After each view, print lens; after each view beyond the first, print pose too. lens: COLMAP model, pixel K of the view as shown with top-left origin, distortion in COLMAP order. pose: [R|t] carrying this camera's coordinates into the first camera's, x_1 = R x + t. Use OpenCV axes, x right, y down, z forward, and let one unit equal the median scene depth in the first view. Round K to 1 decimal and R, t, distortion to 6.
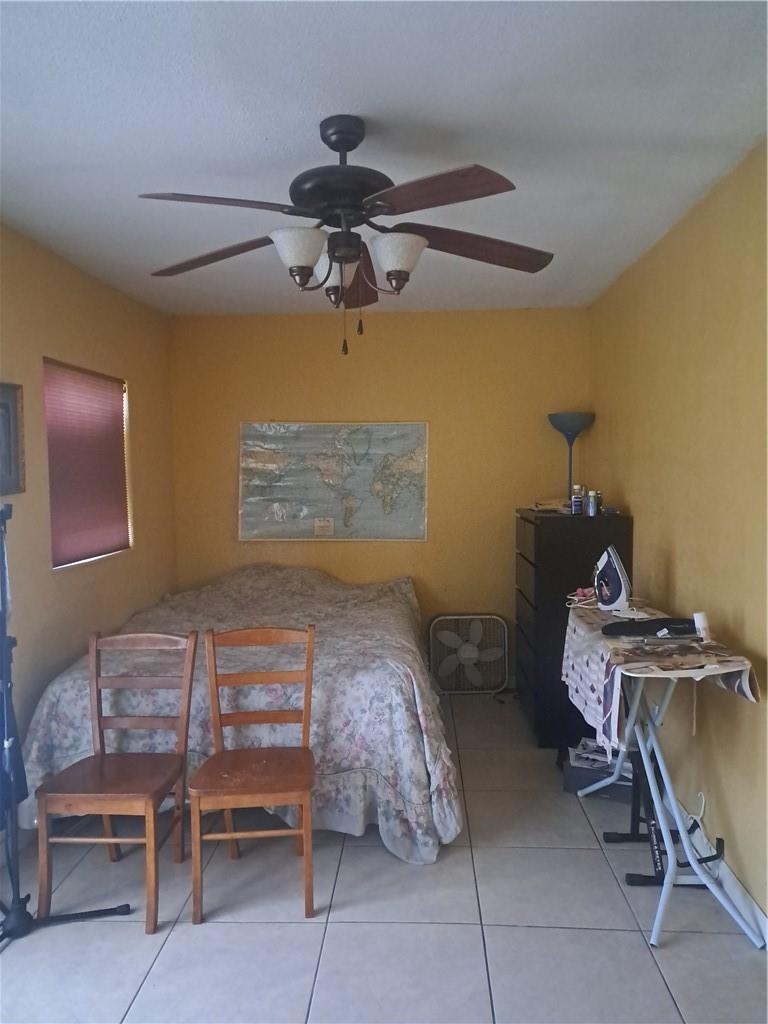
lens RADIAL K [[719.7, 0, 380.6], [0, 719.7, 504.9], [0, 0, 1]] dist [0.002193, -0.000616]
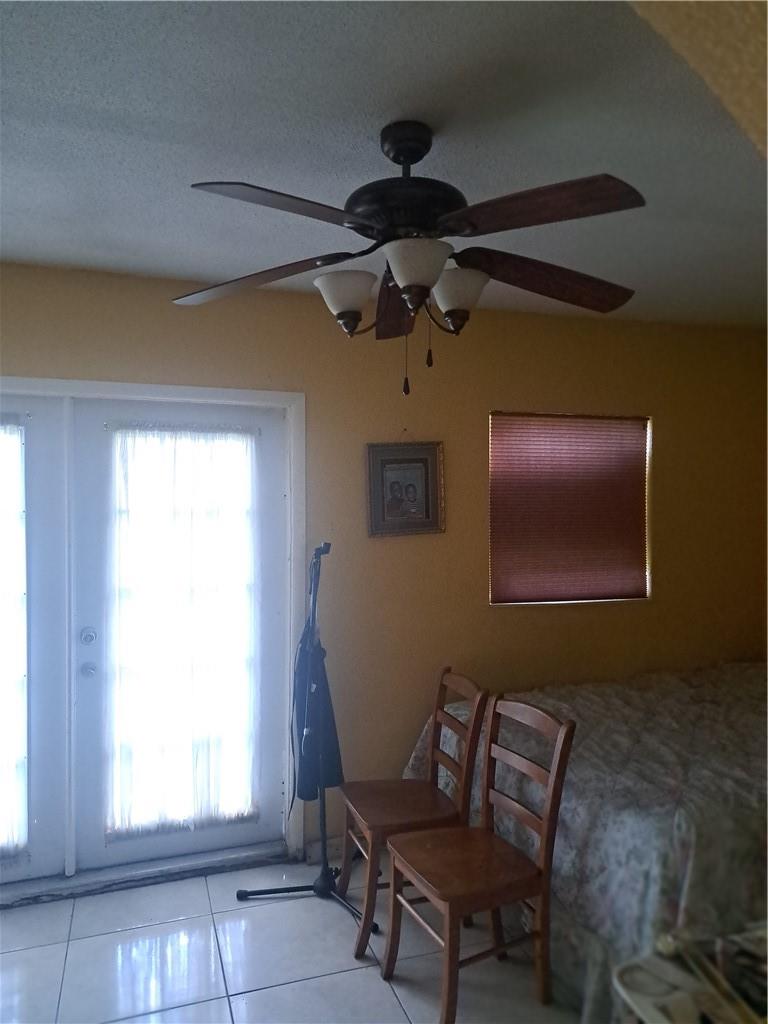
lens RADIAL K [[744.4, 0, 376.8], [0, 744.4, 512.4], [0, 0, 1]] dist [0.057658, -0.048166]
pose [[0.366715, 0.032509, -0.929765, 0.574737], [-0.054069, 0.998445, 0.013585, -0.059702], [0.928761, 0.045290, 0.367902, 0.484087]]
